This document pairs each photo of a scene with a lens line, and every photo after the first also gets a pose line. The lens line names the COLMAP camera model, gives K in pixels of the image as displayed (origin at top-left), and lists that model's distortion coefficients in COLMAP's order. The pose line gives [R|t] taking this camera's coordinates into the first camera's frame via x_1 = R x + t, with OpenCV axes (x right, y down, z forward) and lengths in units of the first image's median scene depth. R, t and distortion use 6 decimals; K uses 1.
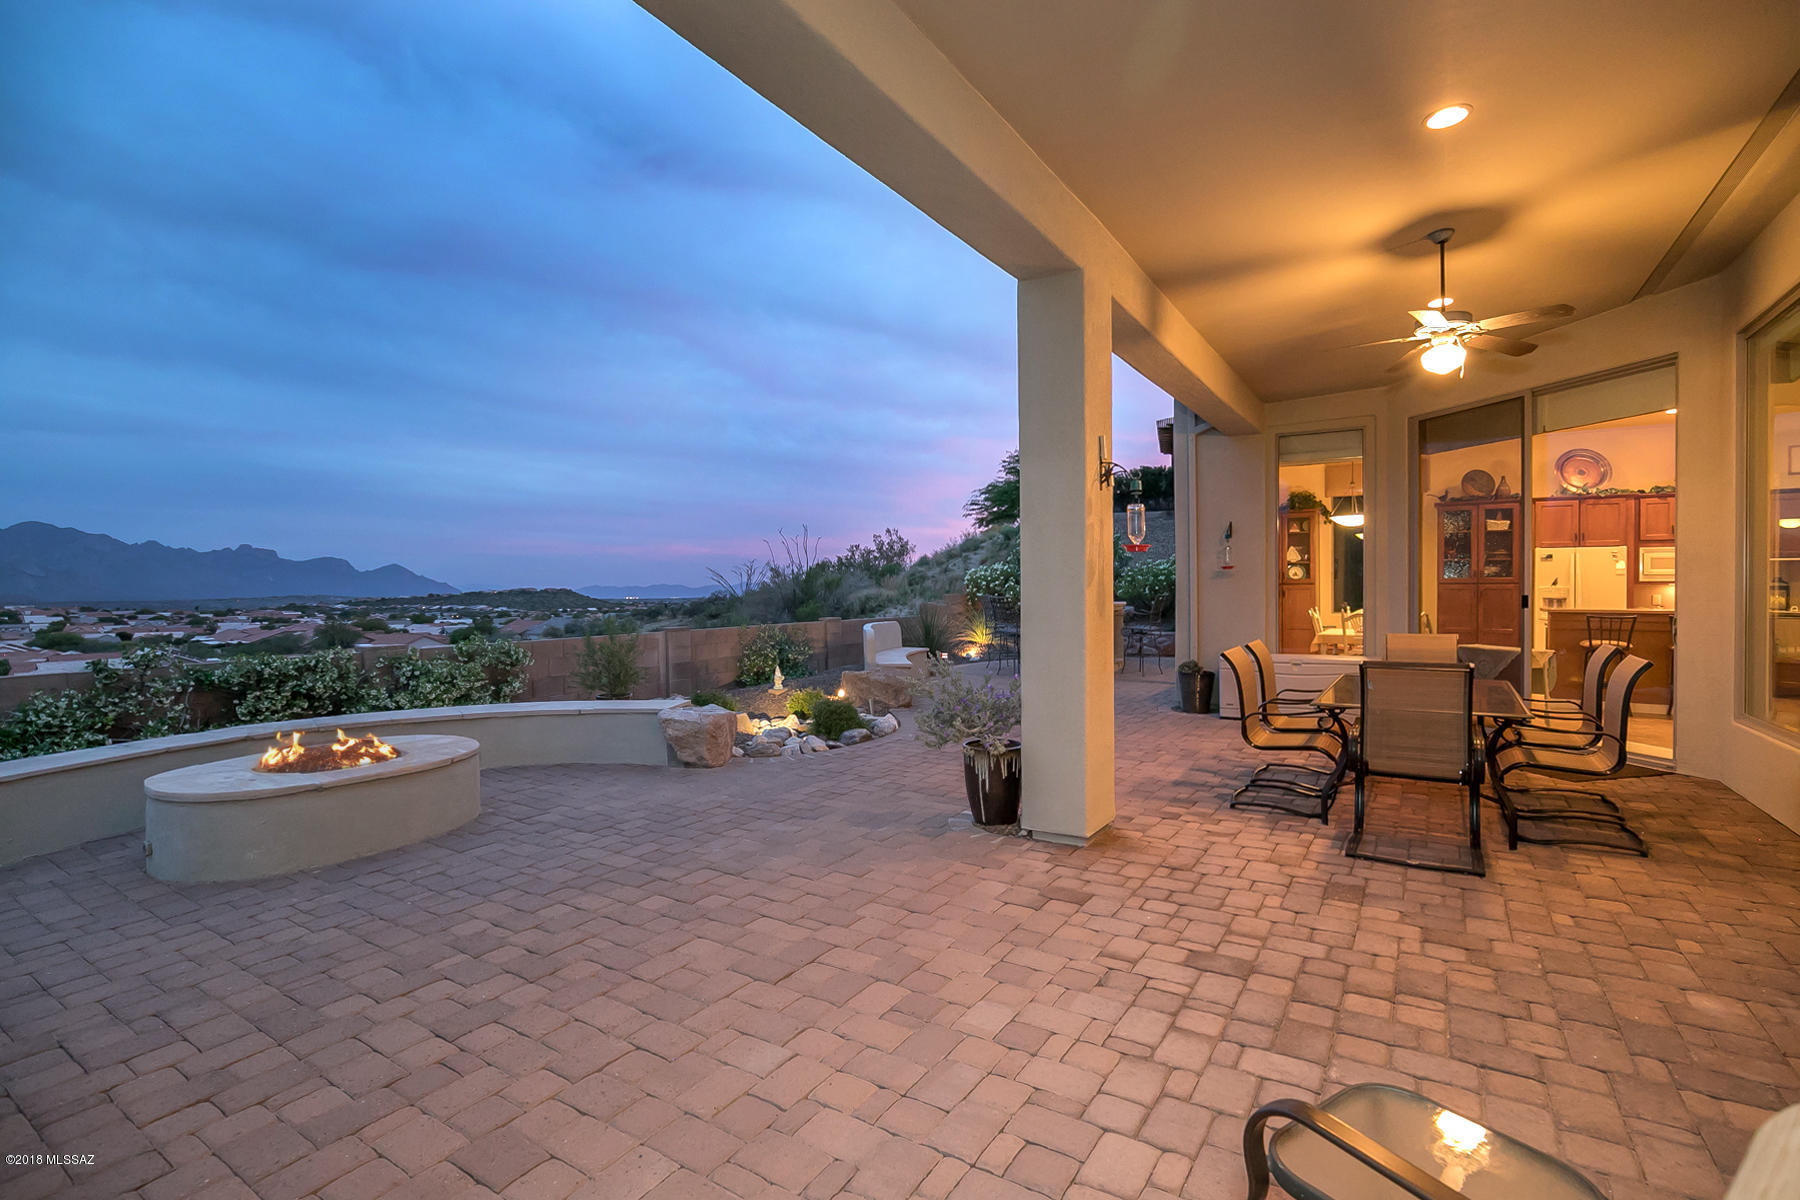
lens RADIAL K [[811.0, 0, 903.8], [0, 811.0, 600.5], [0, 0, 1]] dist [-0.007580, 0.002392]
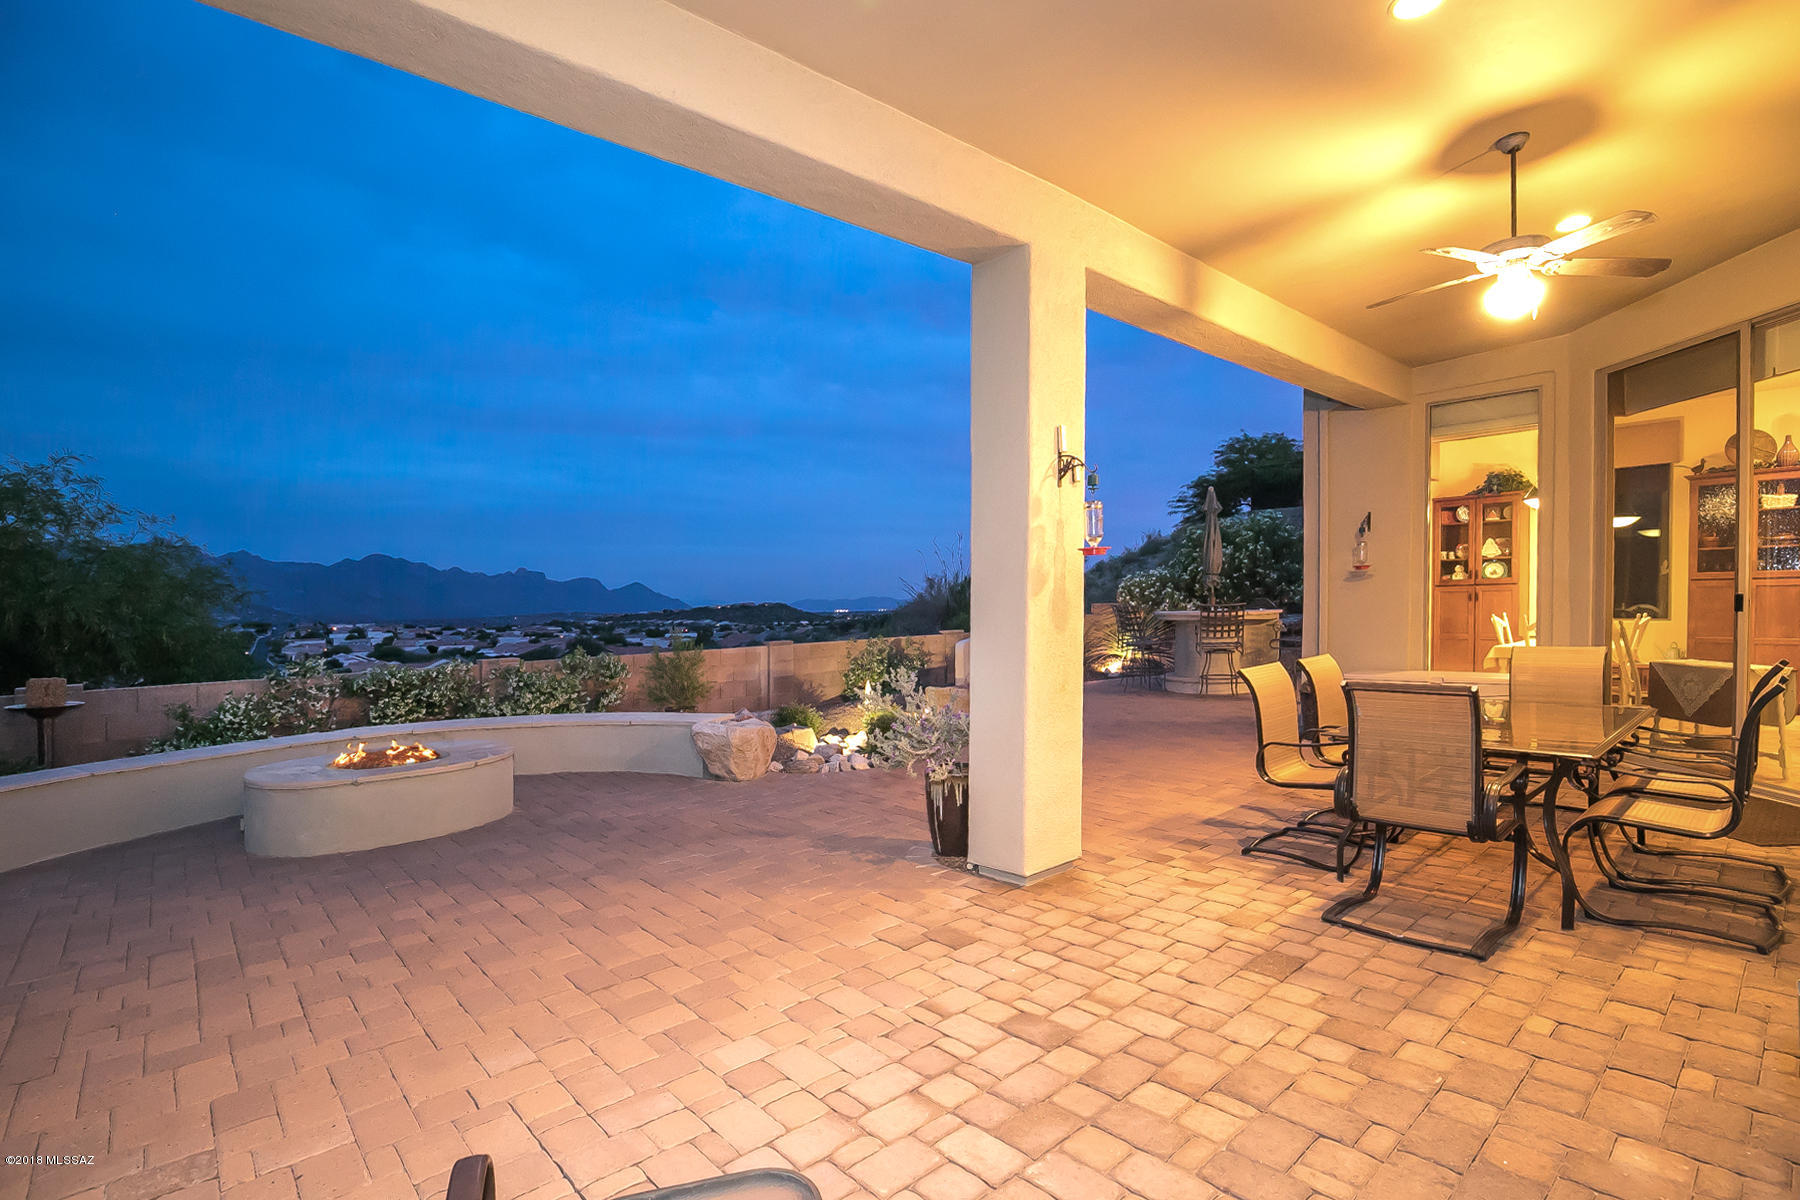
lens RADIAL K [[850.4, 0, 885.7], [0, 850.4, 604.9], [0, 0, 1]] dist [-0.026139, 0.003759]
pose [[0.960367, -0.015654, -0.278298, 0.318728], [0.013646, 0.999865, -0.009149, -0.000923], [0.278403, 0.004989, 0.960451, 0.052392]]
